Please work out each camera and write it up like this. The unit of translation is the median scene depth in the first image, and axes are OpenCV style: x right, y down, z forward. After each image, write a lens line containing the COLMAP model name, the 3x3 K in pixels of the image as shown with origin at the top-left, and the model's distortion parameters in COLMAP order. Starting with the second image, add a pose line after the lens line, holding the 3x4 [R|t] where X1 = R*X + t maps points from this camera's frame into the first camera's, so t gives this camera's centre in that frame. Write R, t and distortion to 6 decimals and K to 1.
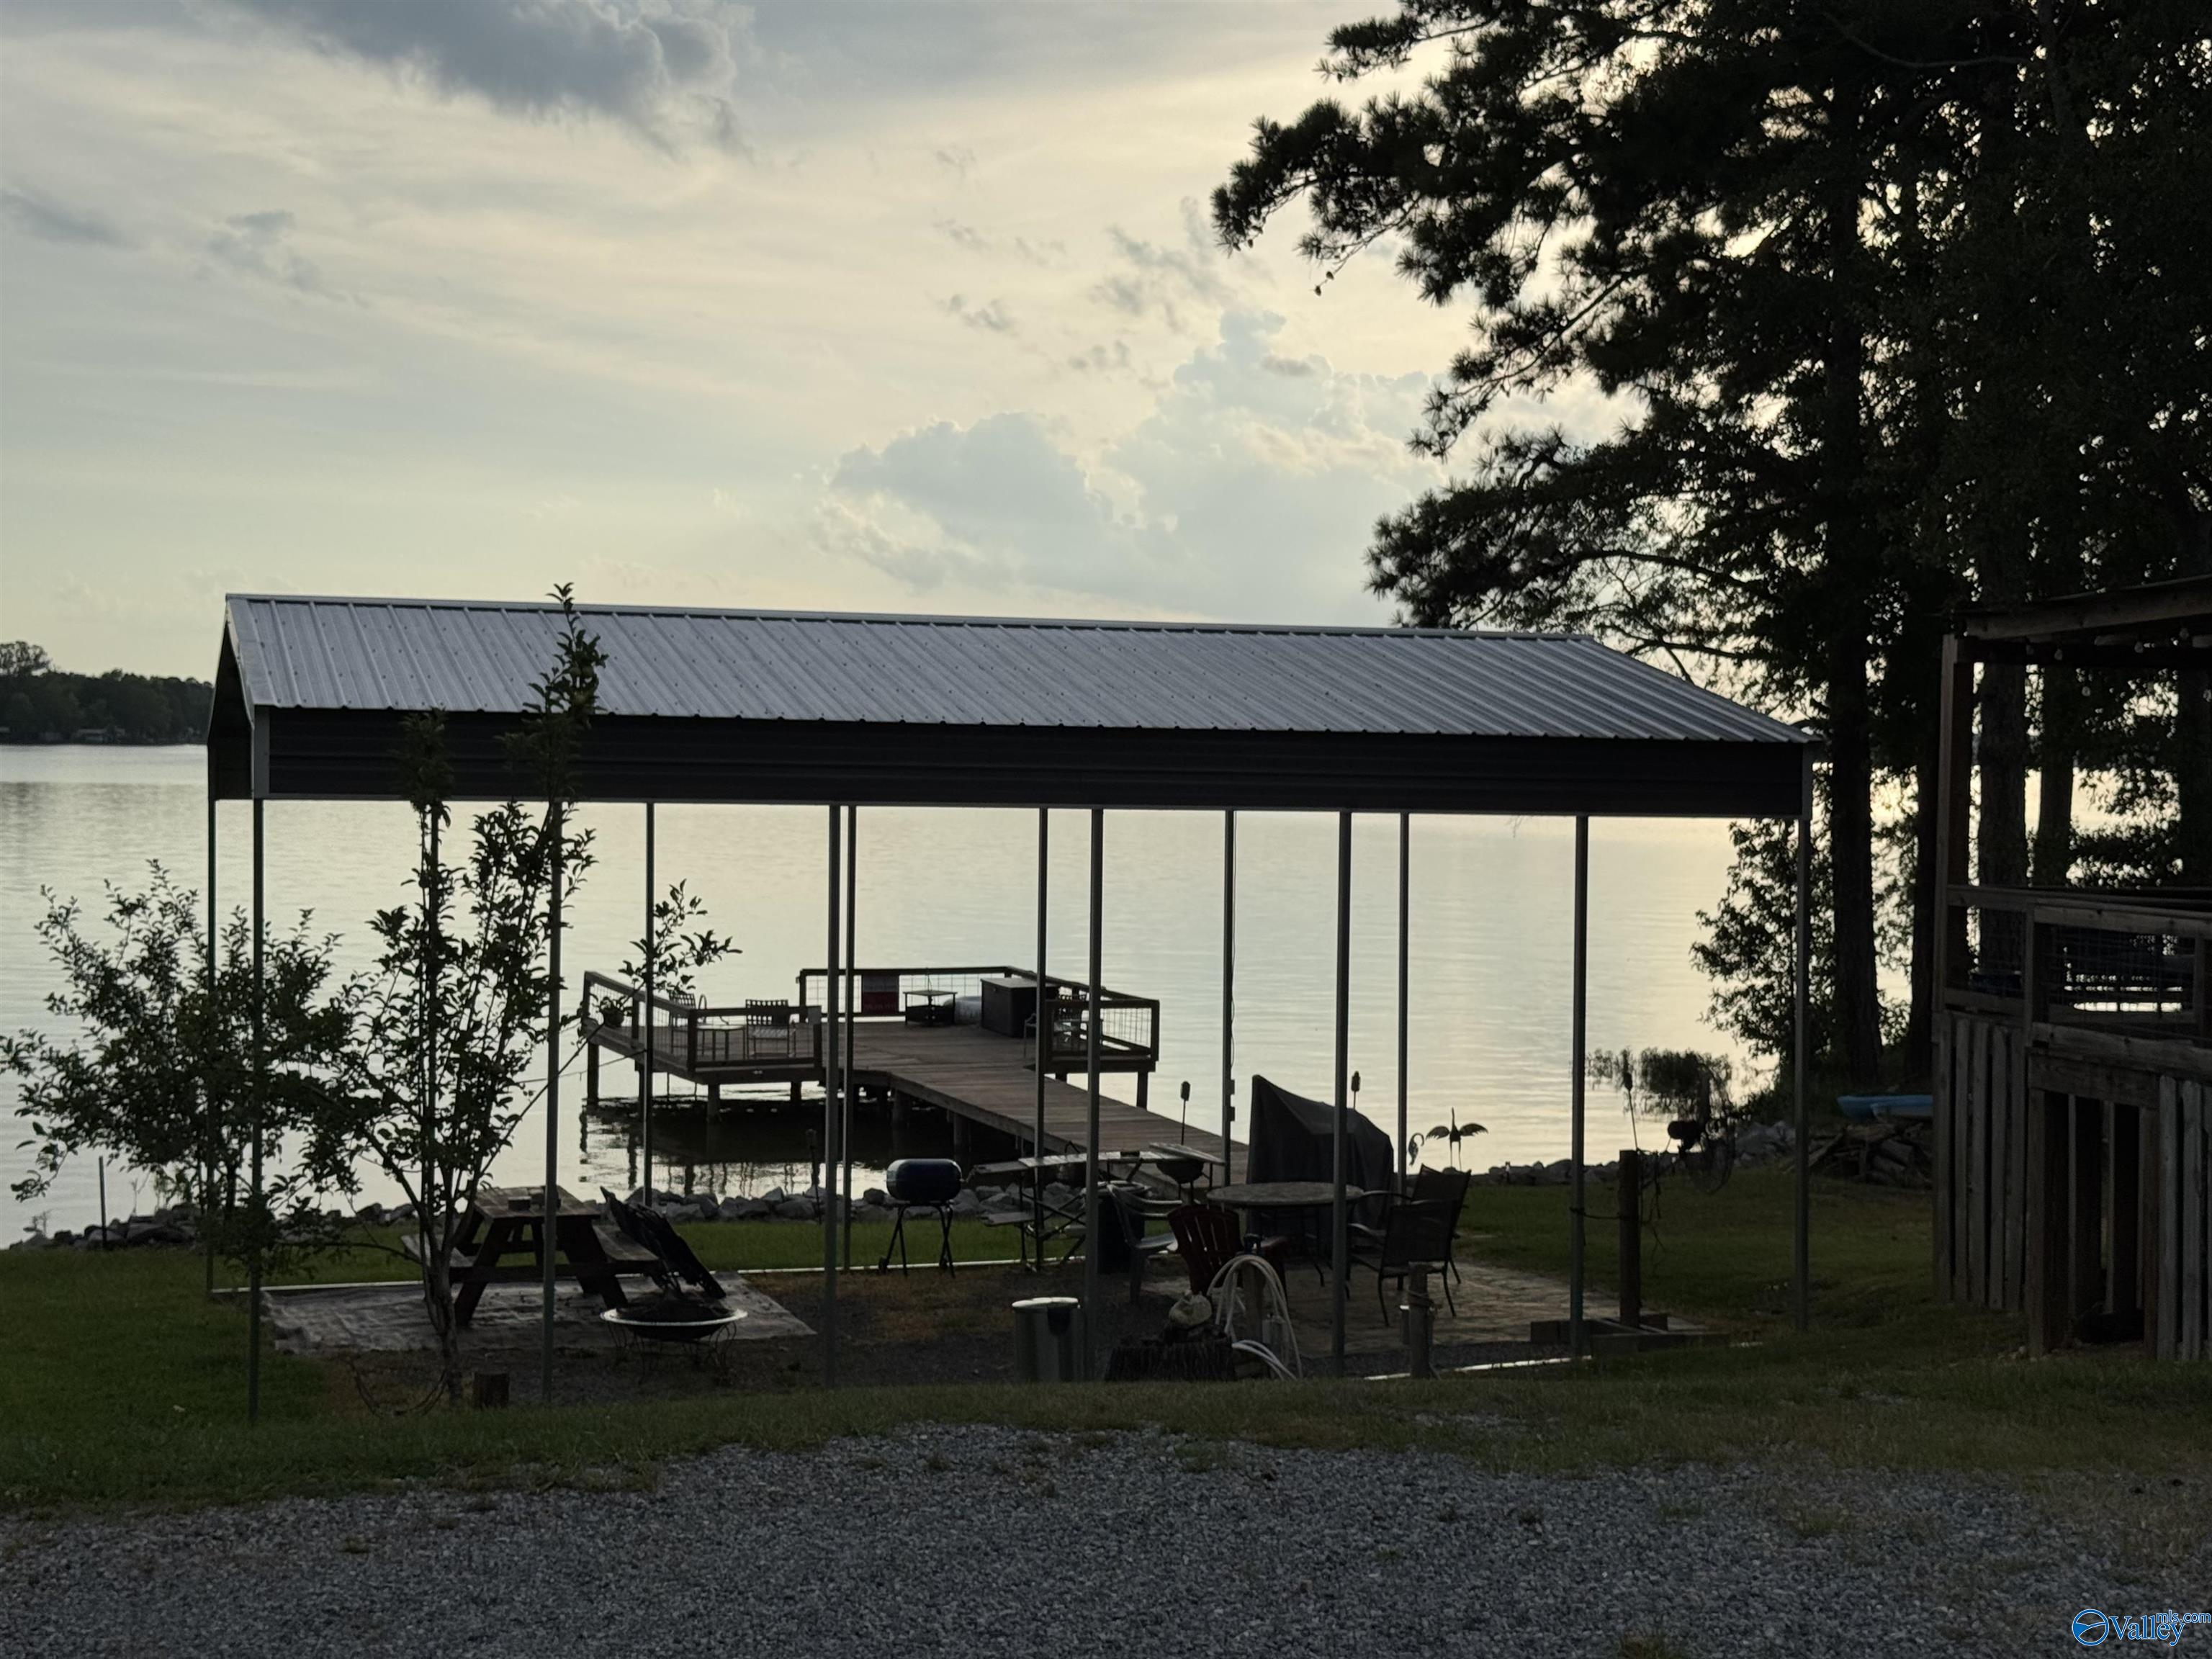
lens RADIAL K [[3105.9, 0, 1106.0], [0, 3105.9, 829.5], [0, 0, 1]] dist [0.170787, -0.346332]
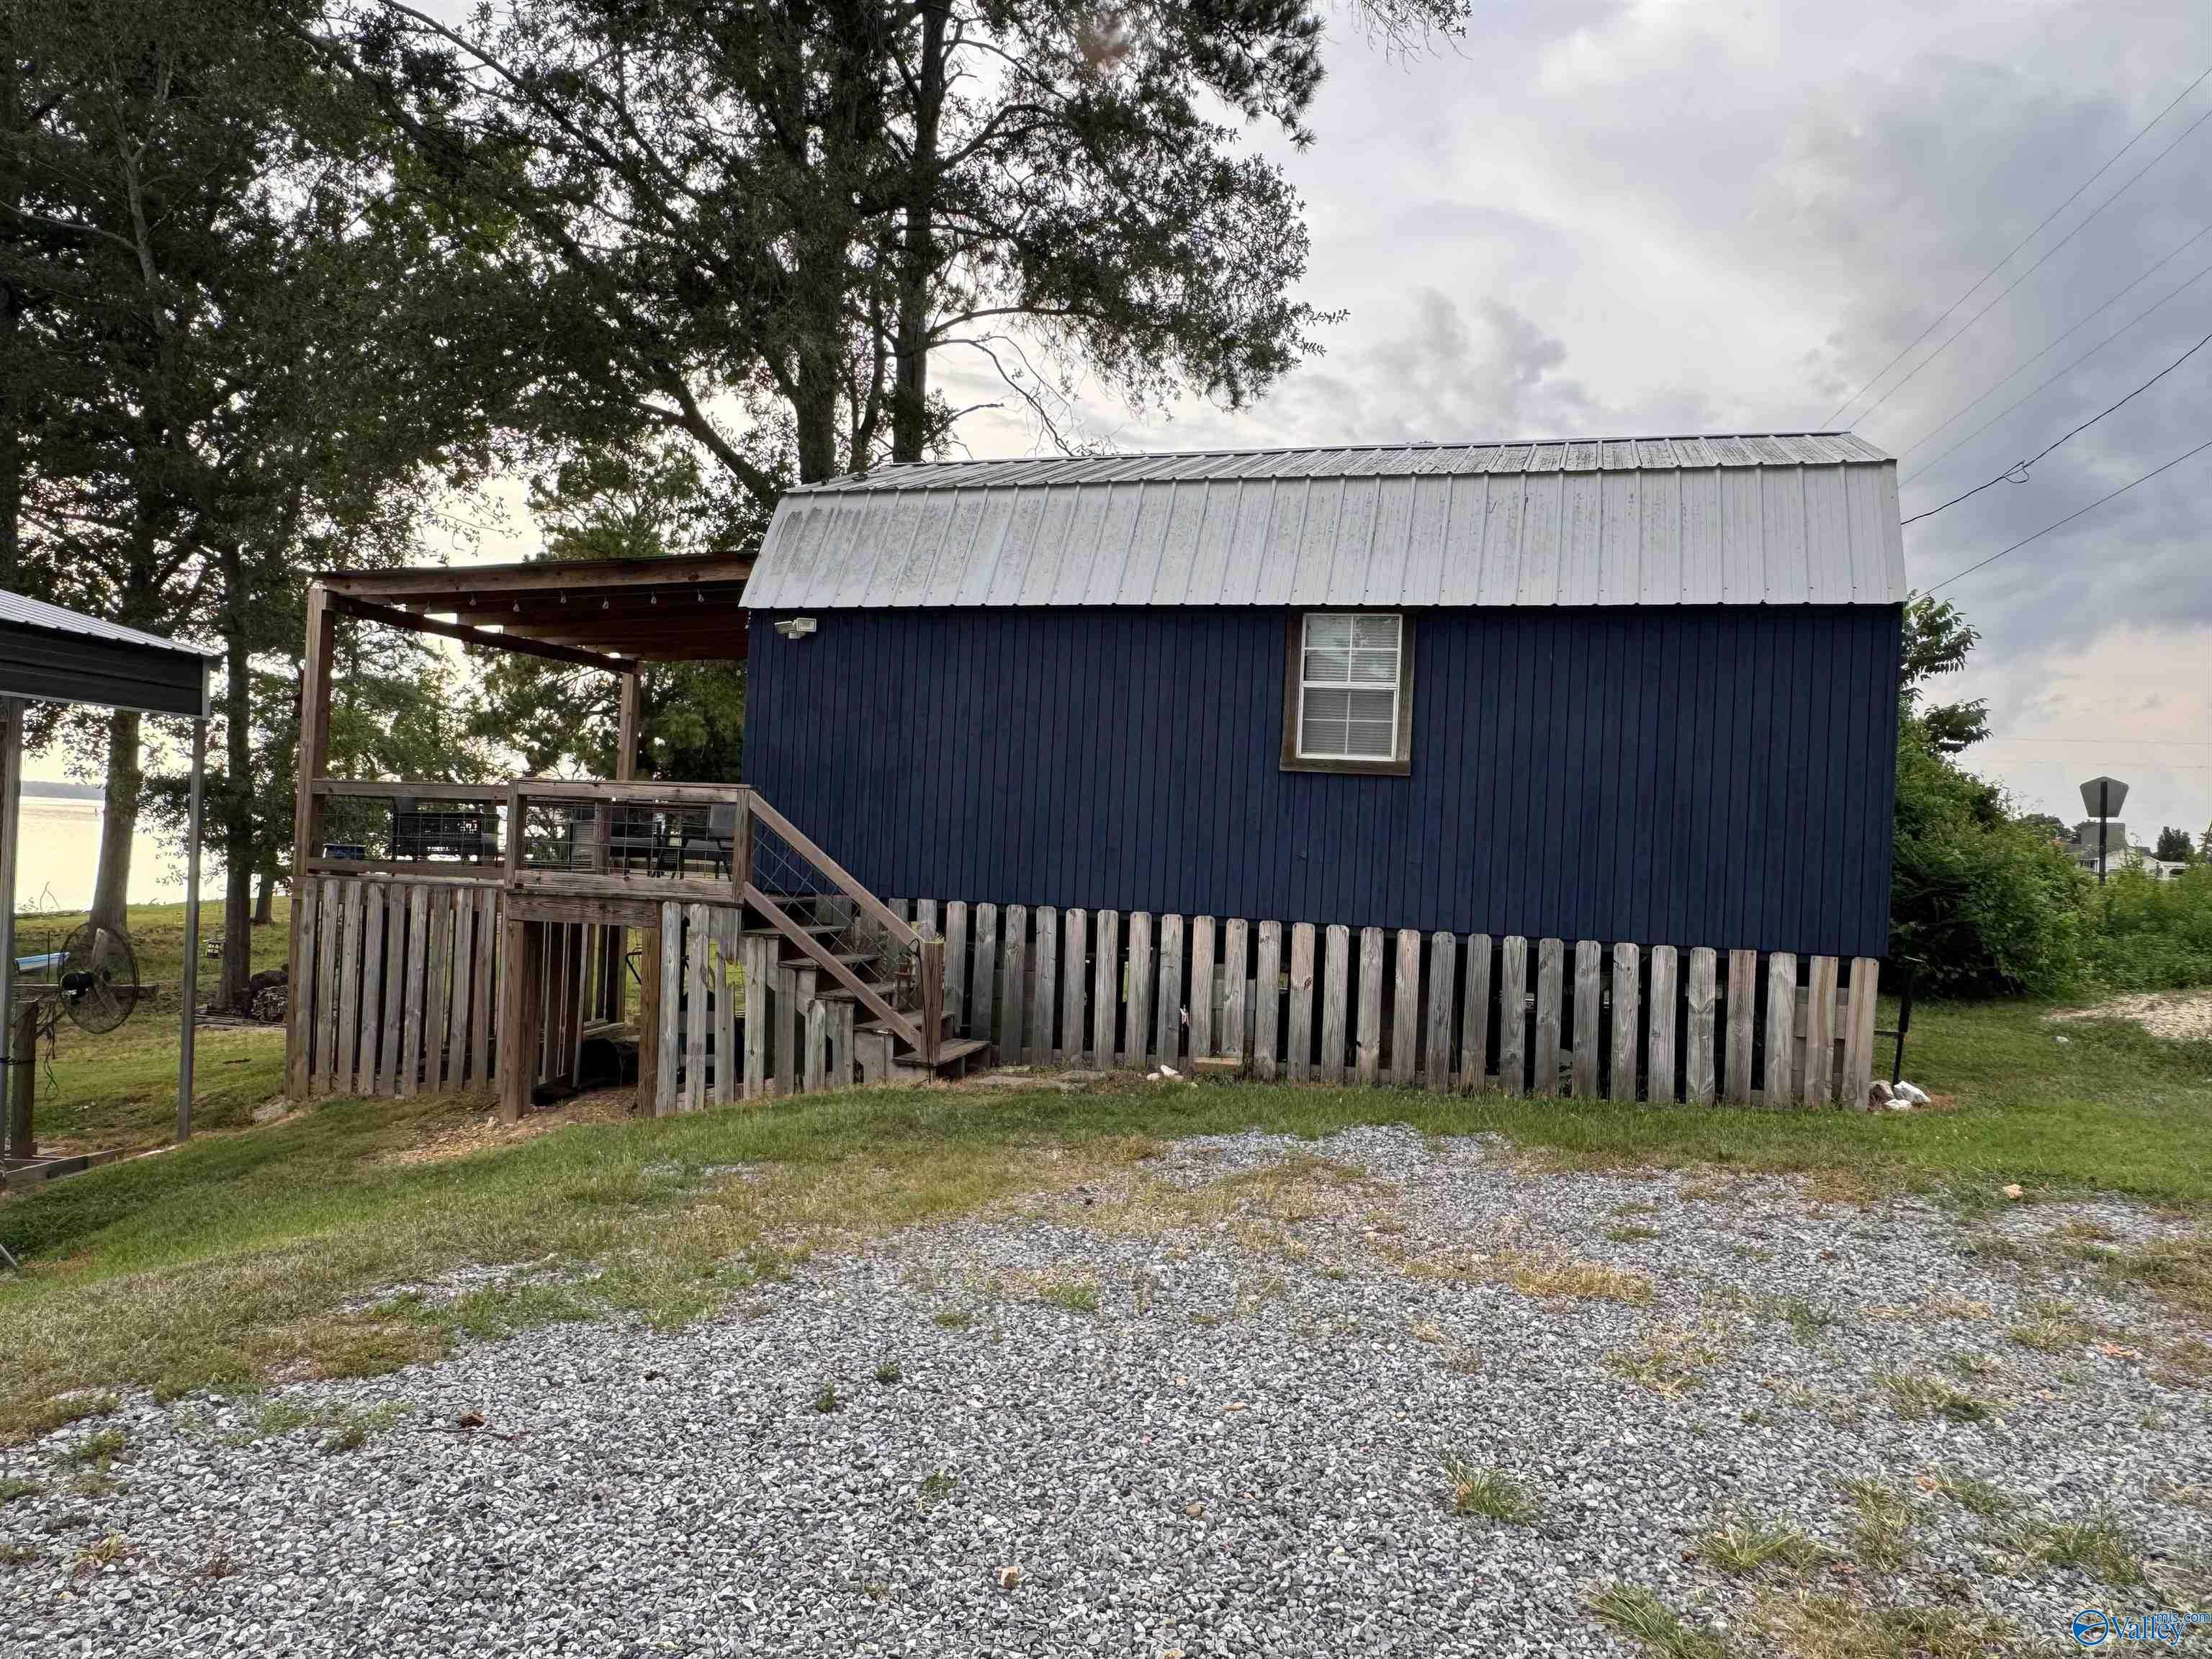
lens RADIAL K [[1497.2, 0, 1100.9], [0, 1497.2, 840.7], [0, 0, 1]] dist [-0.009750, 0.000783]
pose [[0.503642, 0.011864, 0.863831, -0.104185], [-0.019557, 0.999806, -0.002330, 0.038376], [-0.863691, -0.015721, 0.503777, 0.397322]]
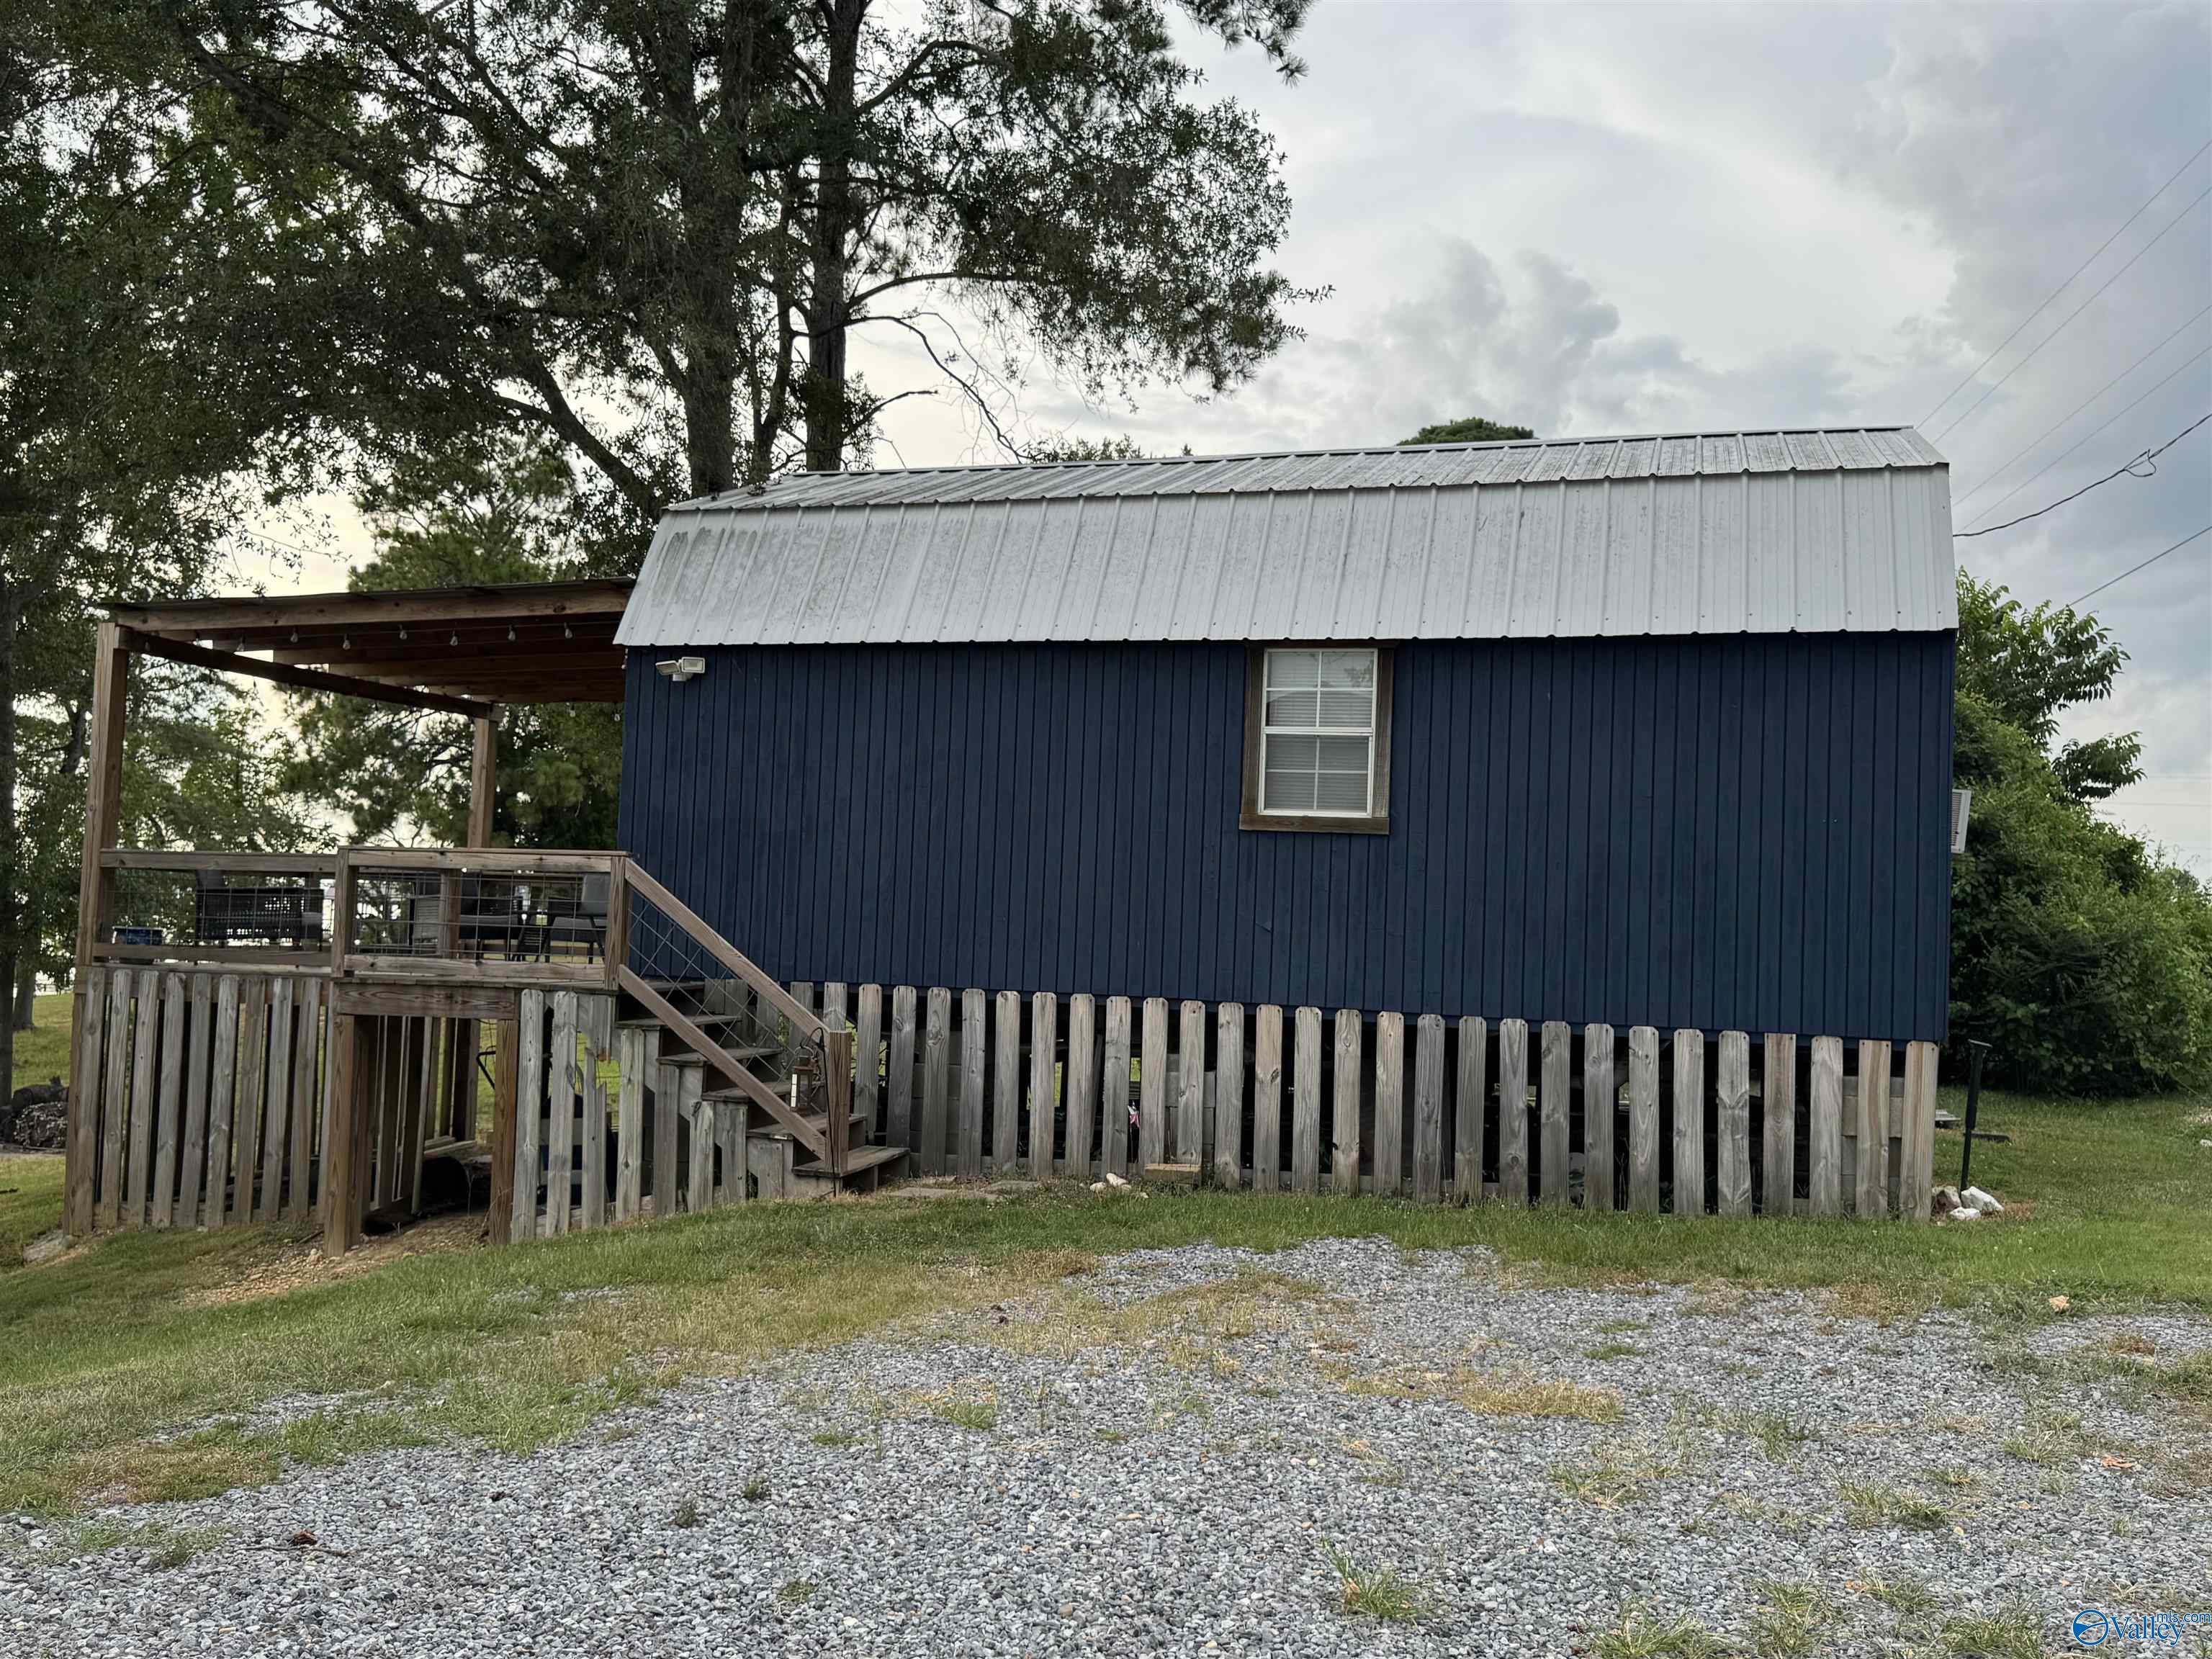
lens RADIAL K [[1849.5, 0, 1084.4], [0, 1849.5, 844.2], [0, 0, 1]] dist [0.187344, -0.430865]
pose [[0.500570, 0.040406, 0.864753, -0.129993], [-0.010374, 0.999118, -0.040679, 0.039192], [-0.865634, 0.011391, 0.500547, 0.367897]]
